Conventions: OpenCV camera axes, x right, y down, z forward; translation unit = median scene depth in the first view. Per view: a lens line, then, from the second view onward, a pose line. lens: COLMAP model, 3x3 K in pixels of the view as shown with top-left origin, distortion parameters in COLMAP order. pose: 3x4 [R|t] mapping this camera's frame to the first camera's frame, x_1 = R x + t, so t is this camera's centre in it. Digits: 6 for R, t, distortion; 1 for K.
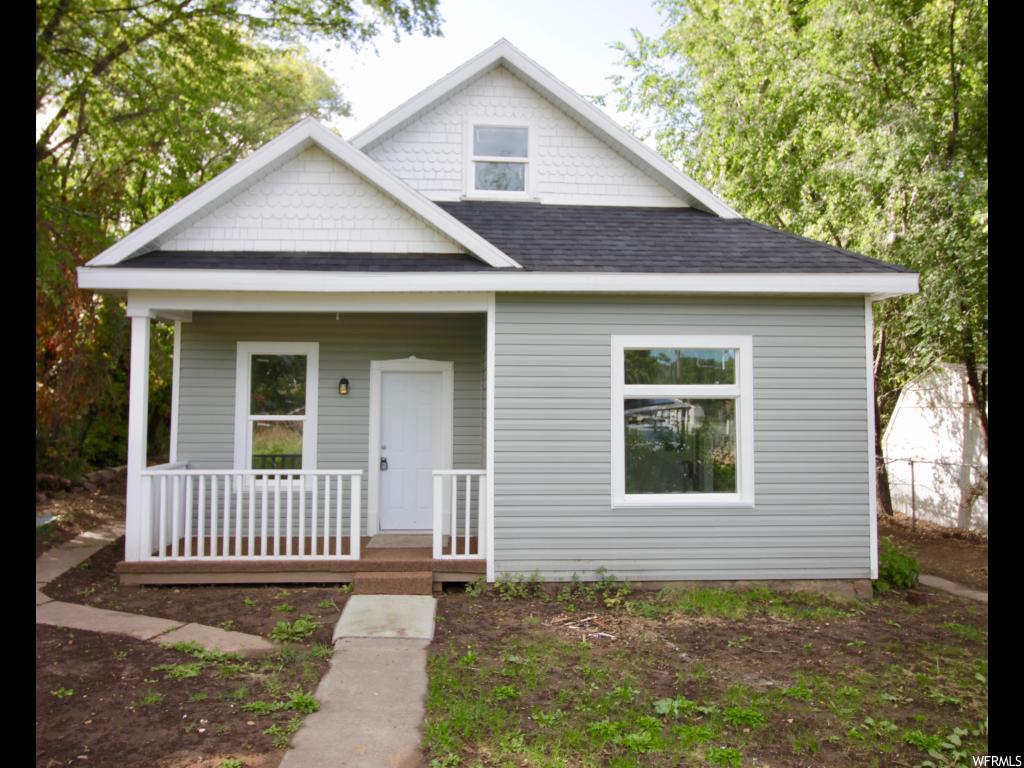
lens RADIAL K [[770.3, 0, 512.0], [0, 770.3, 384.0], [0, 0, 1]] dist [-0.000080, -0.000544]
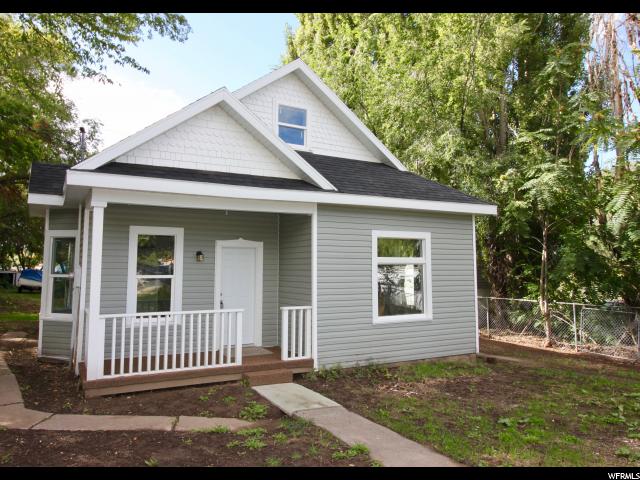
lens RADIAL K [[442.7, 0, 320.0], [0, 442.7, 240.0], [0, 0, 1]] dist [0.000042, -0.000928]
pose [[0.918623, 0.023324, 0.394445, -0.409793], [-0.010110, 0.999317, -0.035546, -0.000844], [-0.395005, 0.028666, 0.918232, 0.080527]]
